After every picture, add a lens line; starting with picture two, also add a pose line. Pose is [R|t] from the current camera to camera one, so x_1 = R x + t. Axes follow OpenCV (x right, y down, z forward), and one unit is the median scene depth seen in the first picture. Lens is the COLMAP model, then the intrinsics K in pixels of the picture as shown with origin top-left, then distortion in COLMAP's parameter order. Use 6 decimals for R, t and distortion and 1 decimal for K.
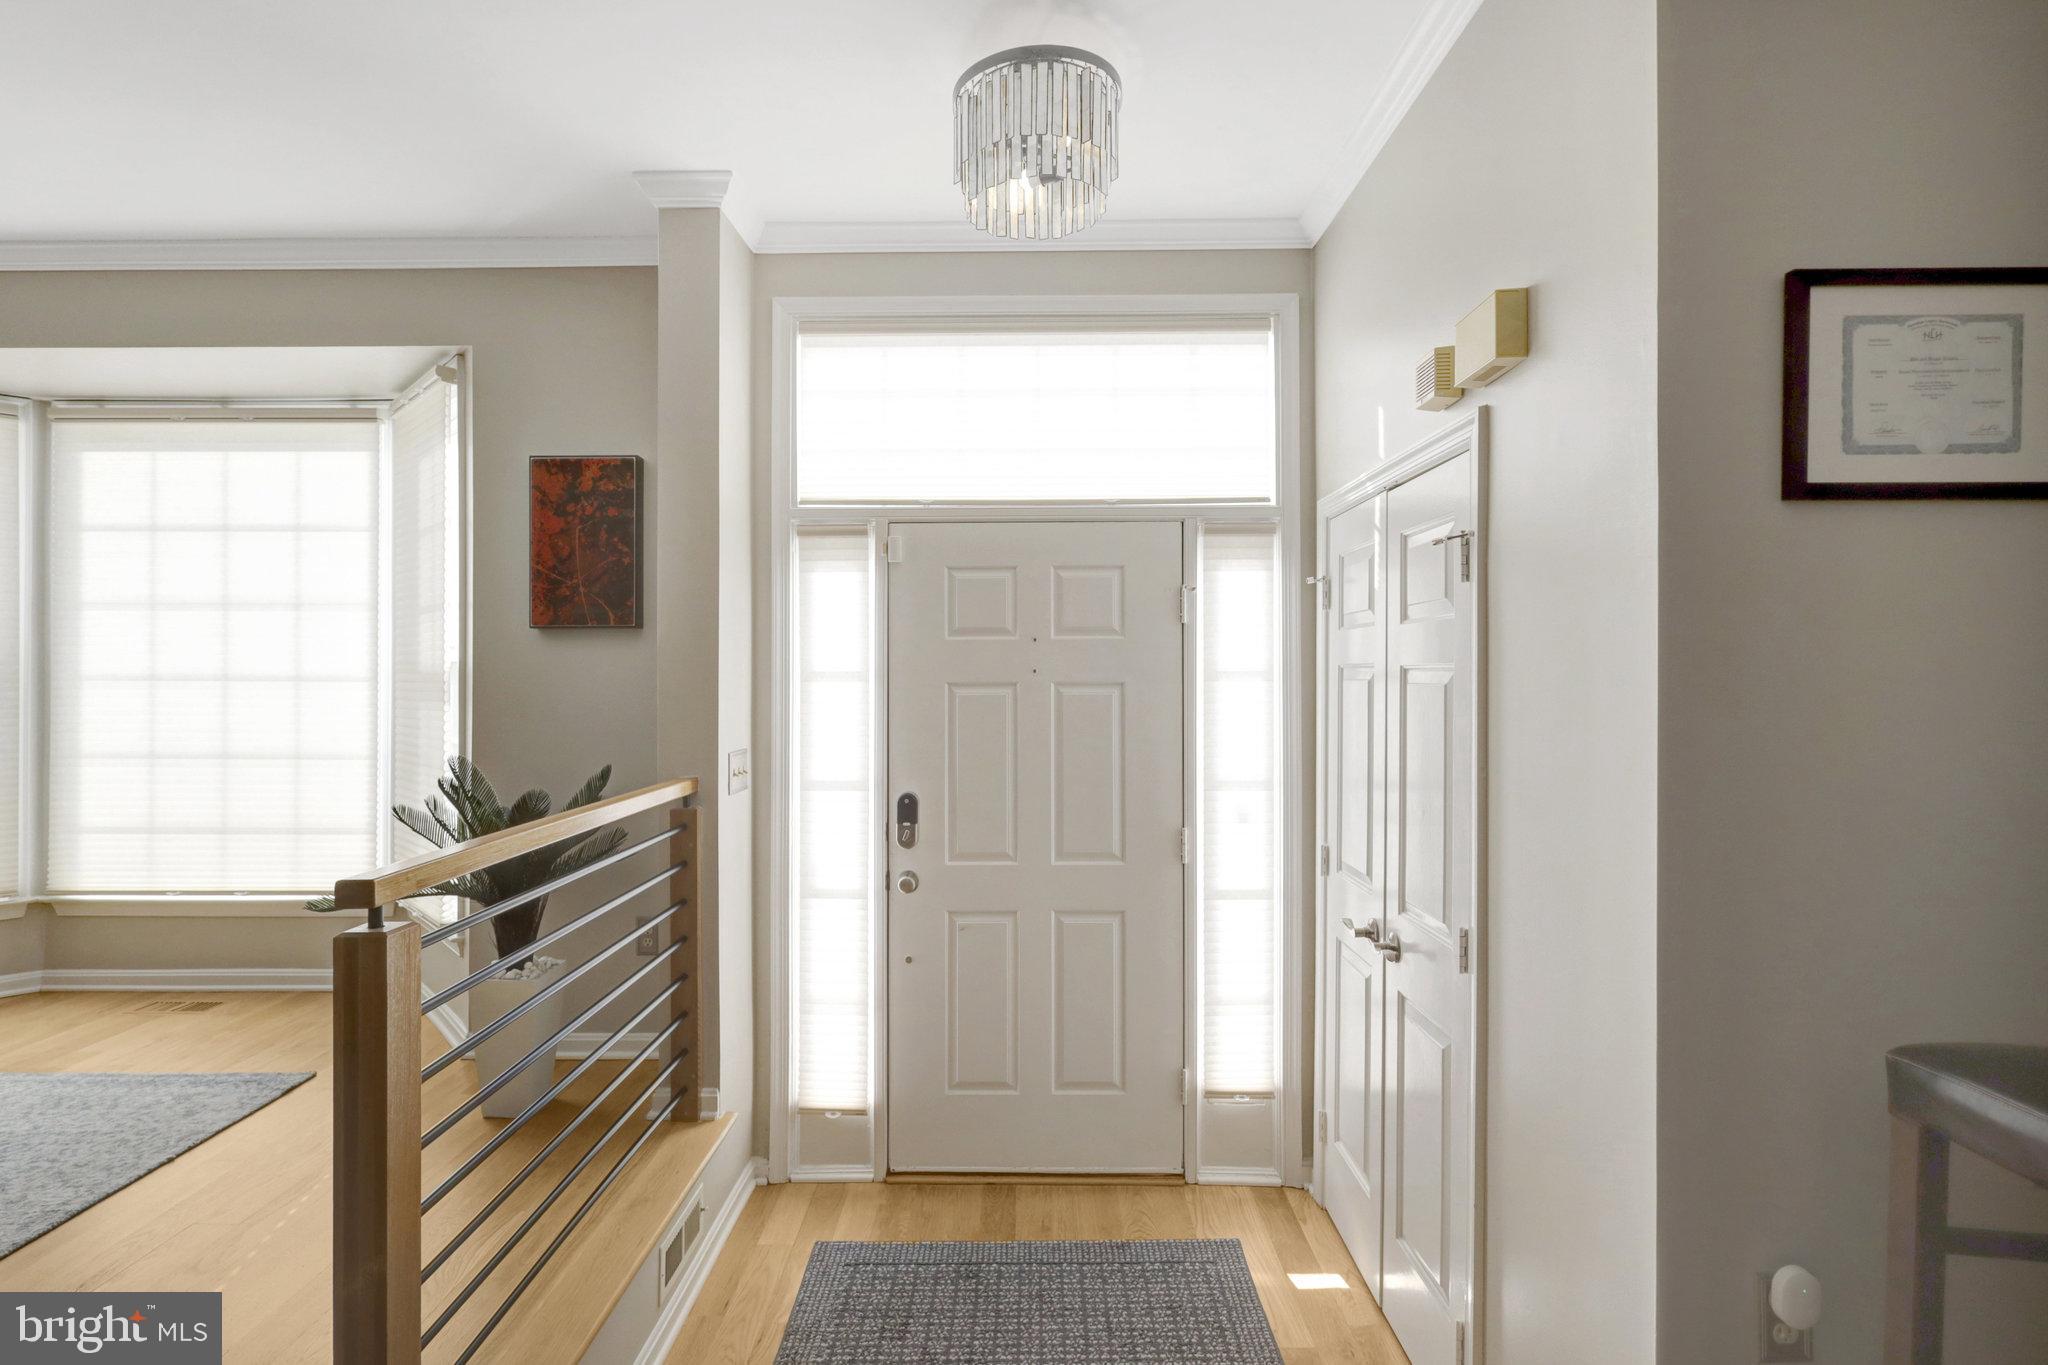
lens RADIAL K [[962.4, 0, 1019.2], [0, 962.4, 676.4], [0, 0, 1]] dist [-0.000727, 0.000718]
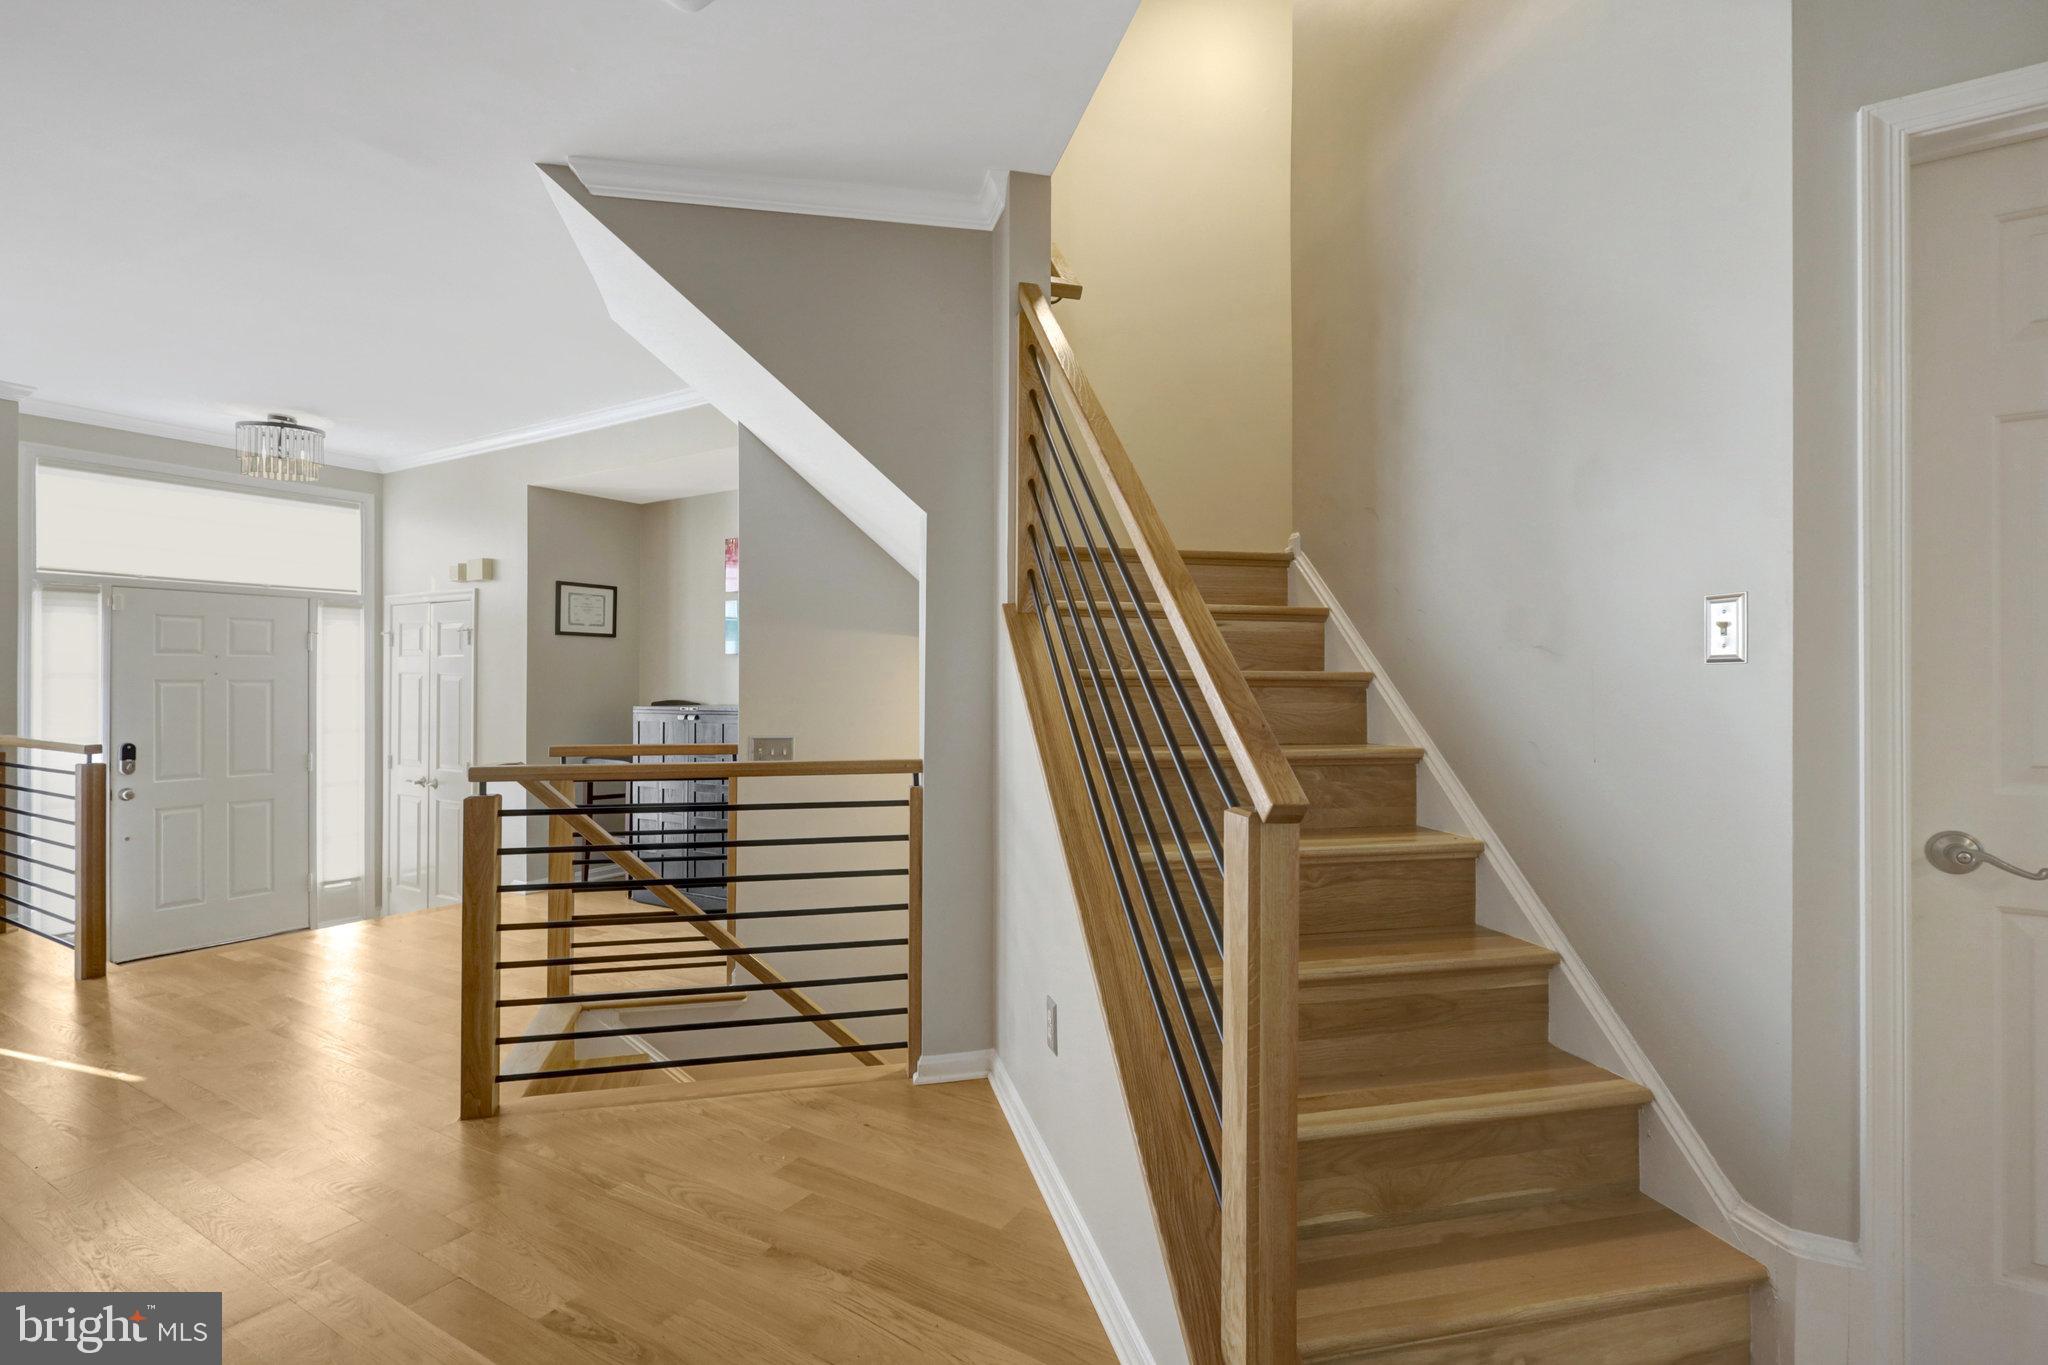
lens RADIAL K [[962.4, 0, 1019.2], [0, 962.4, 676.4], [0, 0, 1]] dist [-0.000727, 0.000718]
pose [[0.514056, 0.006972, 0.857728, -0.781003], [-0.000511, 0.999969, -0.007822, 0.013424], [-0.857757, 0.003582, 0.514044, -1.279065]]
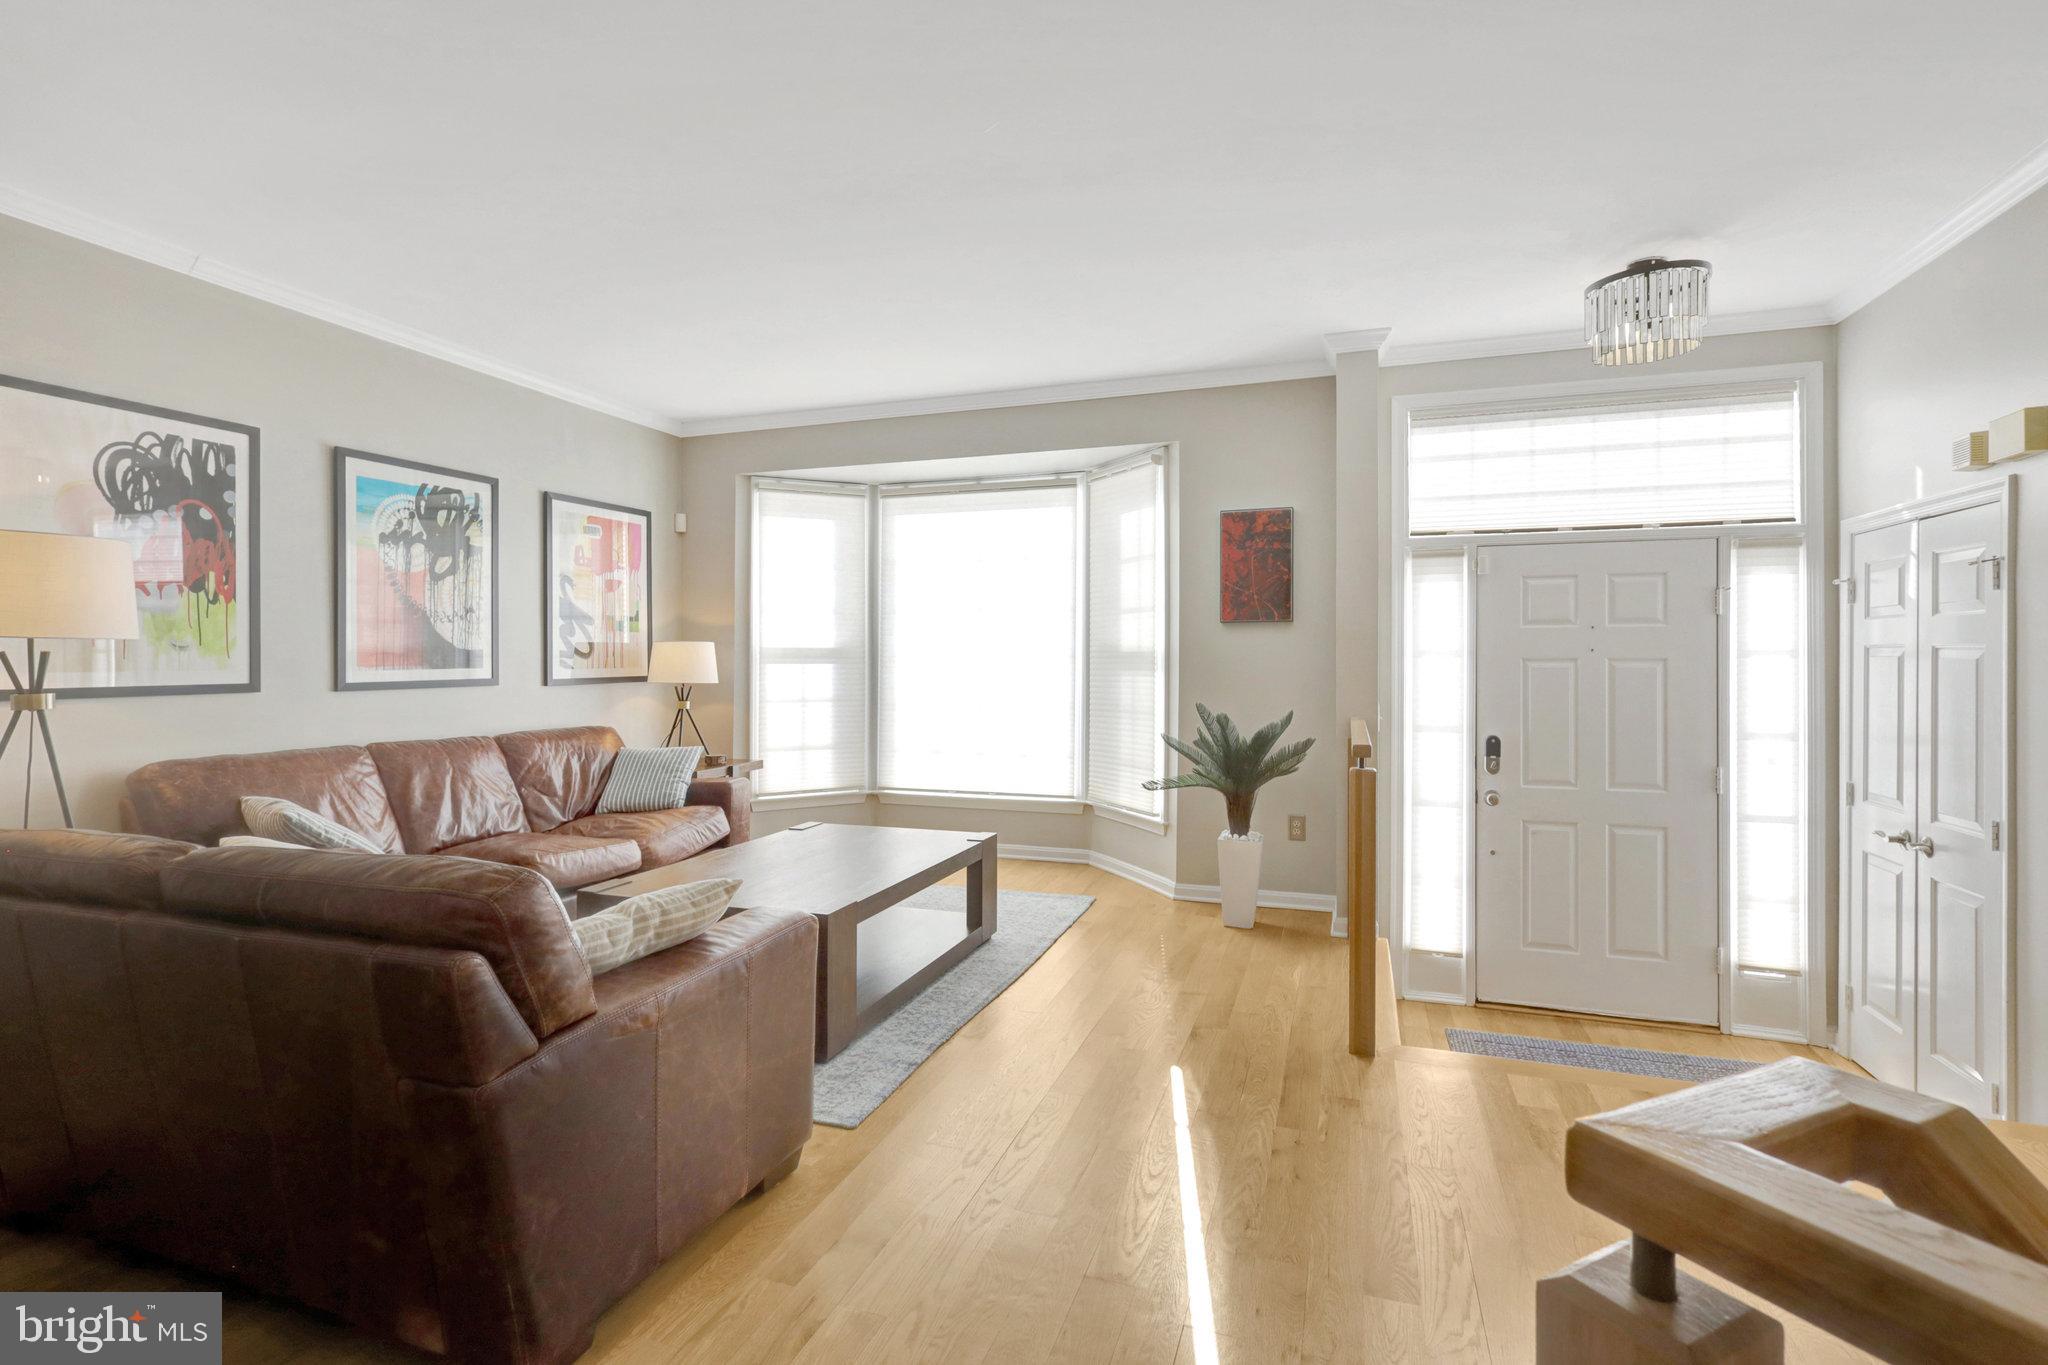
lens RADIAL K [[979.8, 0, 1028.0], [0, 979.8, 654.7], [0, 0, 1]] dist [0.004179, 0.000537]
pose [[0.951741, 0.000756, -0.306900, -0.325498], [-0.001910, 0.999992, -0.003460, 0.007337], [0.306895, 0.003879, 0.951735, -0.597924]]
